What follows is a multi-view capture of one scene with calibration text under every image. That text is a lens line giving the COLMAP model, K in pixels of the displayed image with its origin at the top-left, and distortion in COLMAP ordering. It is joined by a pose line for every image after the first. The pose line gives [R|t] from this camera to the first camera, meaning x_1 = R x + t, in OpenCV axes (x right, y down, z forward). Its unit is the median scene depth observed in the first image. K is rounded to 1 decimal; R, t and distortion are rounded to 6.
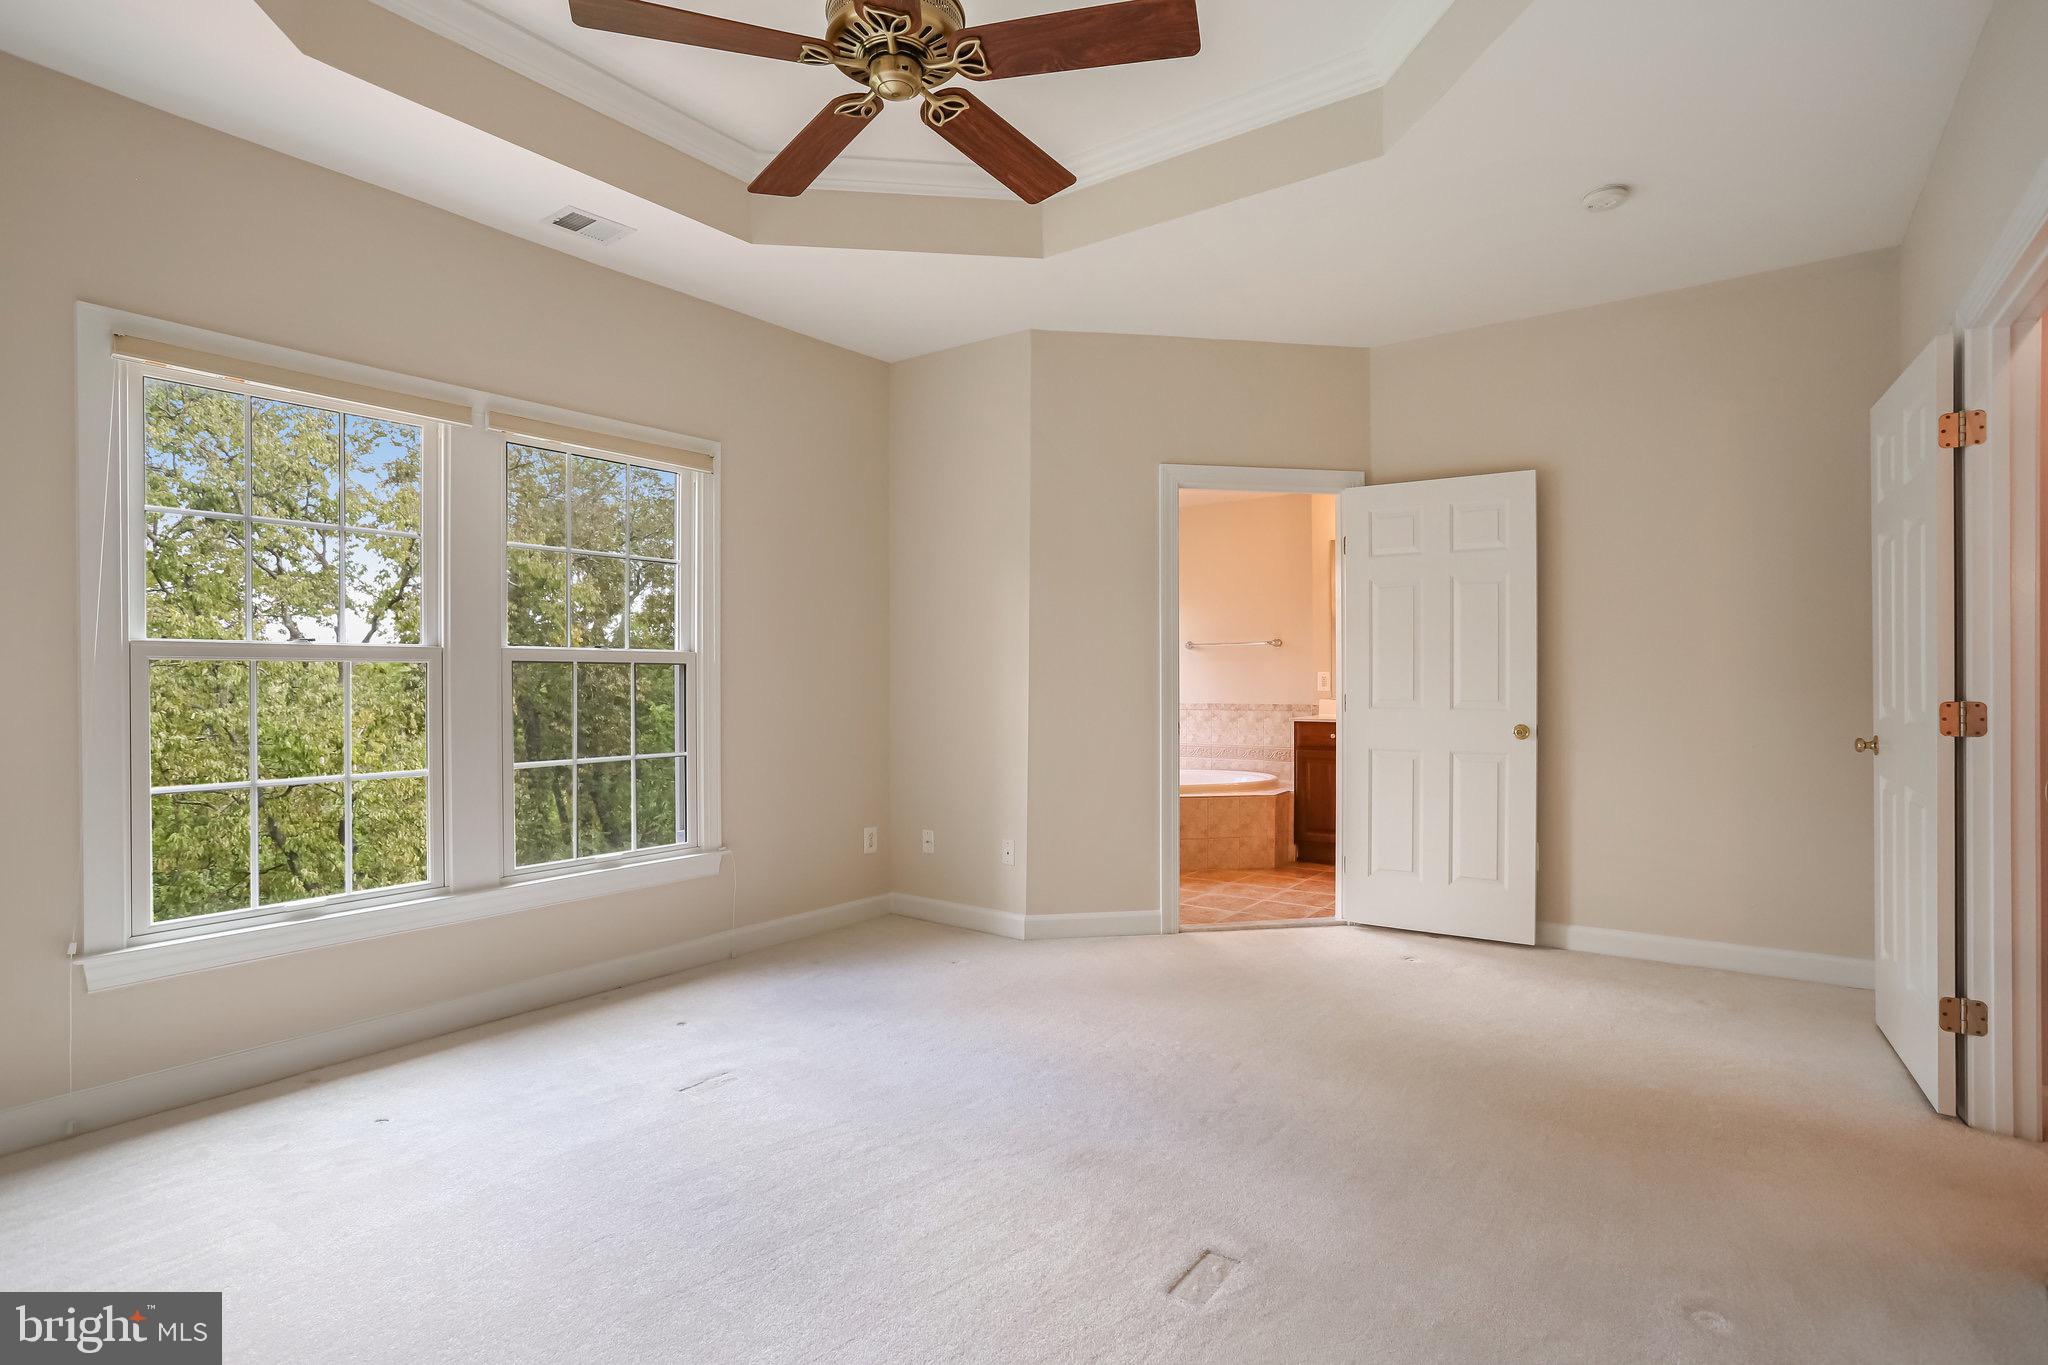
lens RADIAL K [[1006.6, 0, 1024.0], [0, 1006.6, 682.5], [0, 0, 1]] dist [-0.060008, 0.035423]
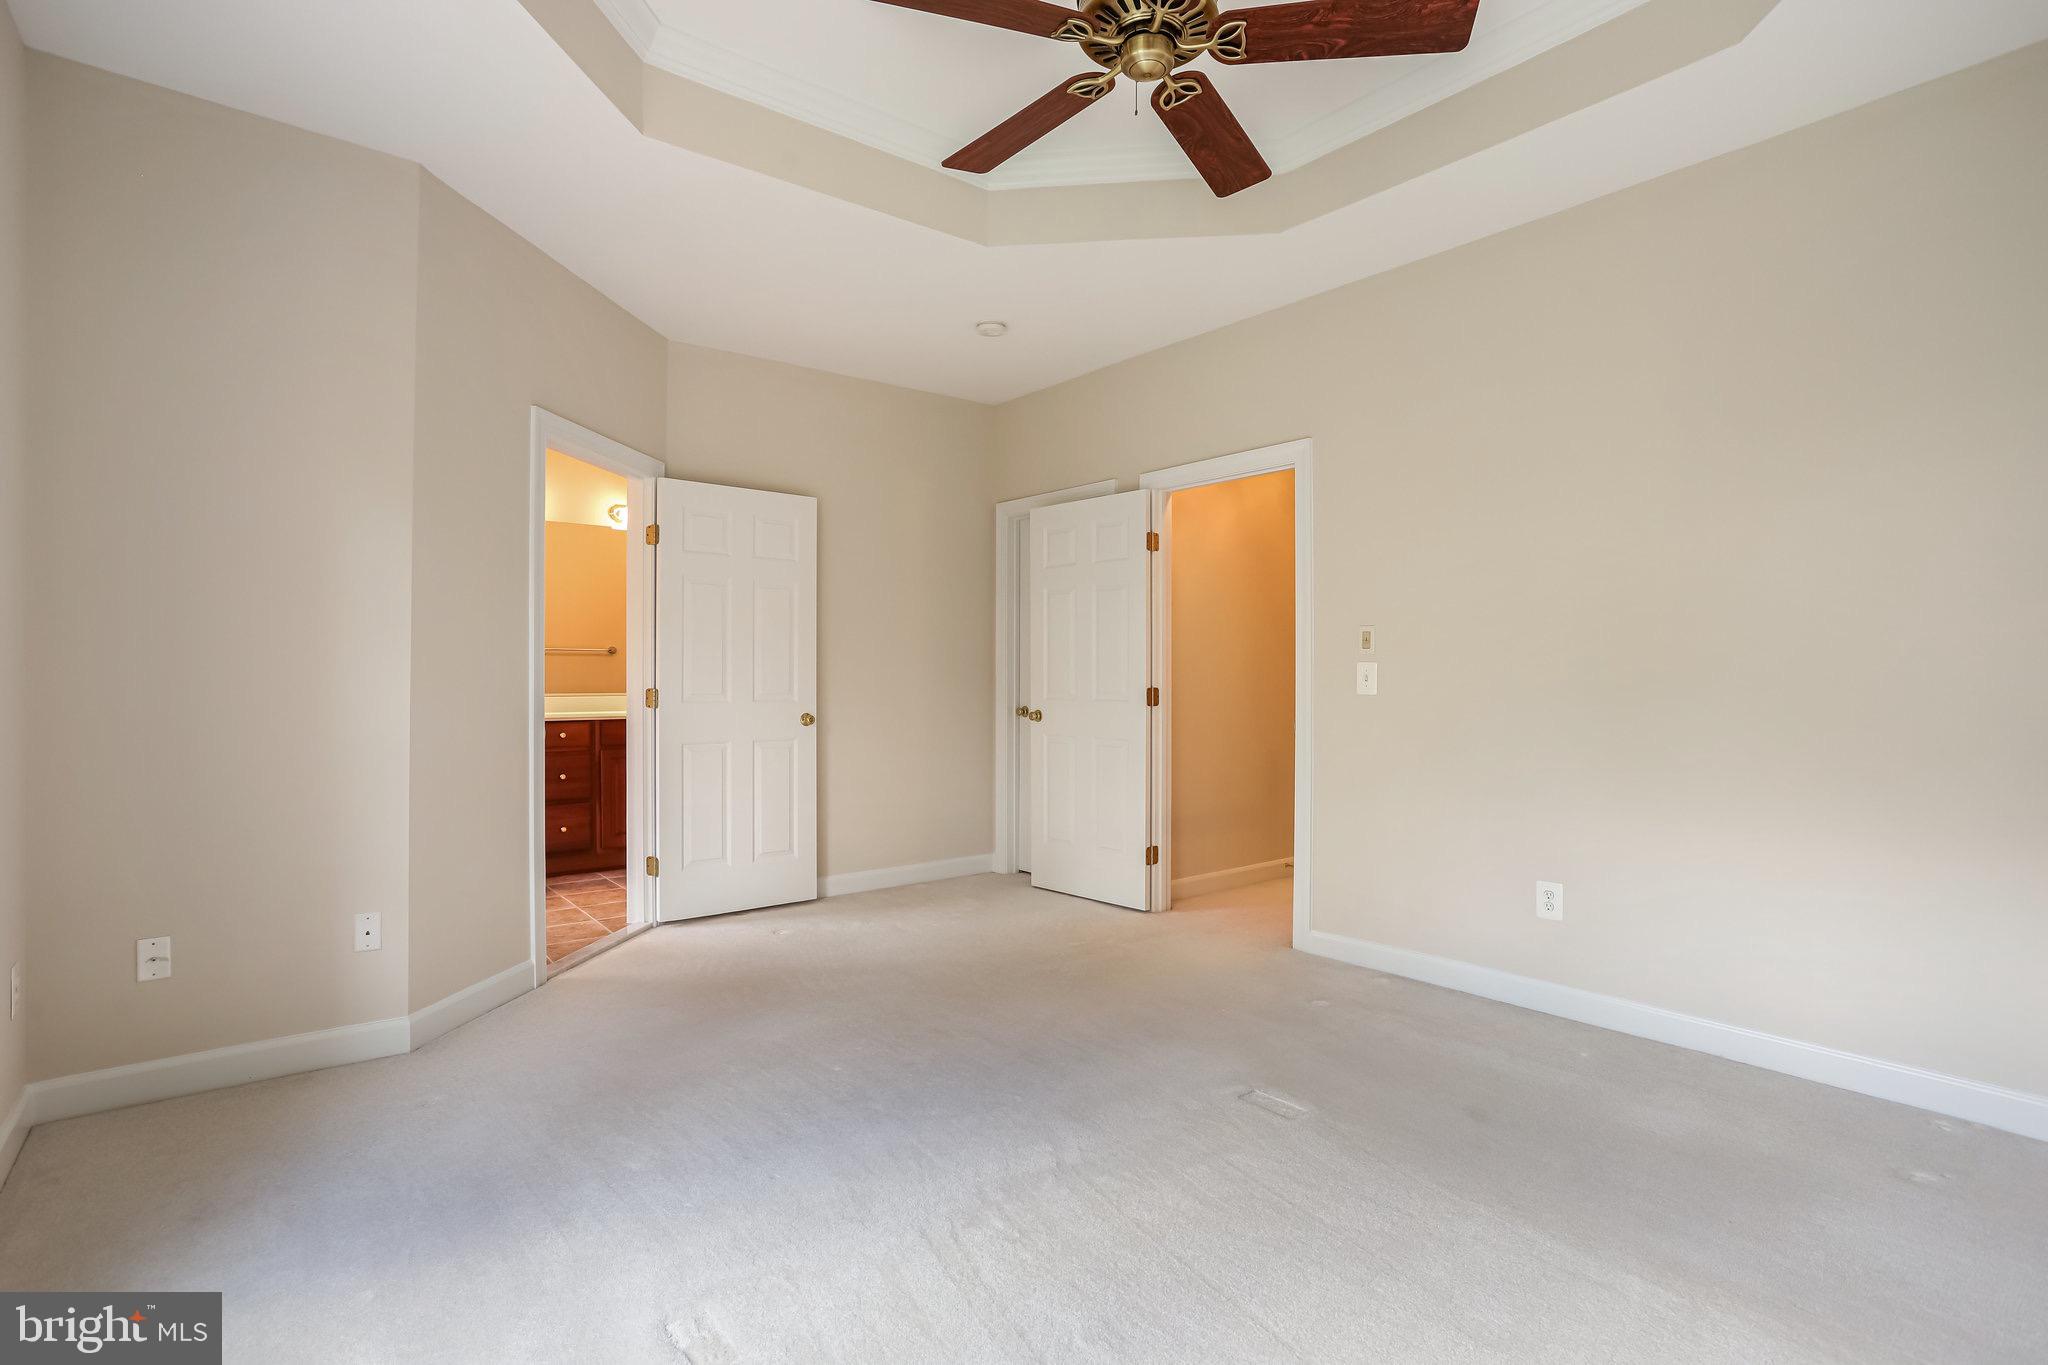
lens RADIAL K [[1006.6, 0, 1024.0], [0, 1006.6, 682.5], [0, 0, 1]] dist [-0.060008, 0.035423]
pose [[0.264143, -0.005843, 0.964466, -0.544799], [-0.001521, 0.999978, 0.006475, -0.001212], [-0.964482, -0.003178, 0.264128, 0.421858]]
